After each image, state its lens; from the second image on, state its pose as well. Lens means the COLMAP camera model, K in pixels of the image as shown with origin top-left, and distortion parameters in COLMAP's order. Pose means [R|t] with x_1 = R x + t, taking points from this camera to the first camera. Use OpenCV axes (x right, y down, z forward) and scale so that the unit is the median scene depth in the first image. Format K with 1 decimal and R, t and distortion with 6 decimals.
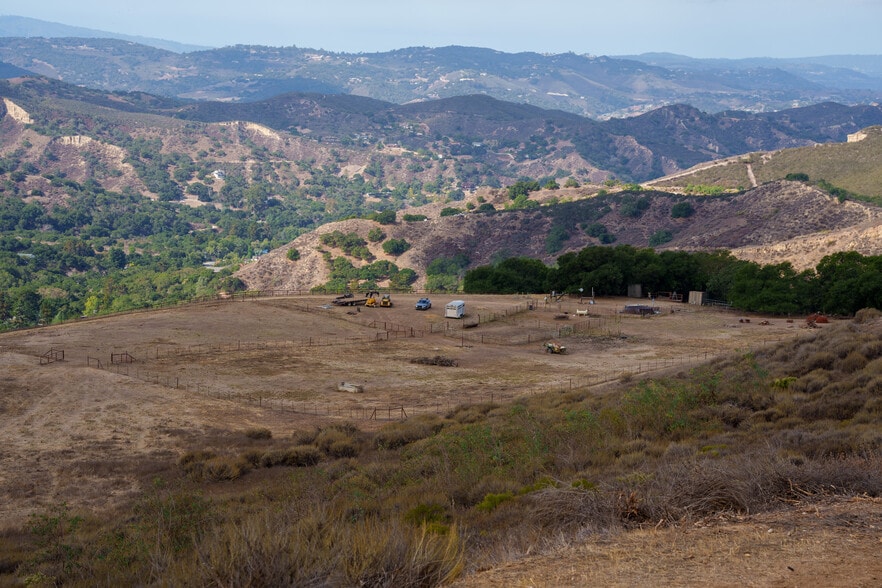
lens RADIAL K [[1694.5, 0, 441.0], [0, 1694.5, 294.0], [0, 0, 1]] dist [0.475683, 0.246420]
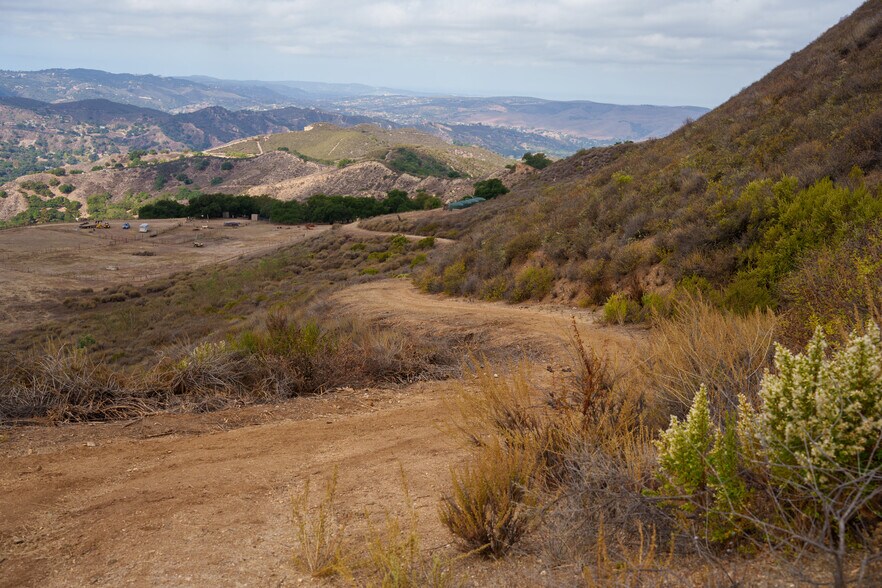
lens RADIAL K [[1028.8, 0, 441.0], [0, 1028.8, 294.0], [0, 0, 1]] dist [-0.008067, 0.029095]
pose [[0.930028, -0.066330, 0.361453, -0.059212], [0.032146, 0.994490, 0.099786, -0.012766], [-0.366080, -0.081184, 0.927035, -0.162843]]
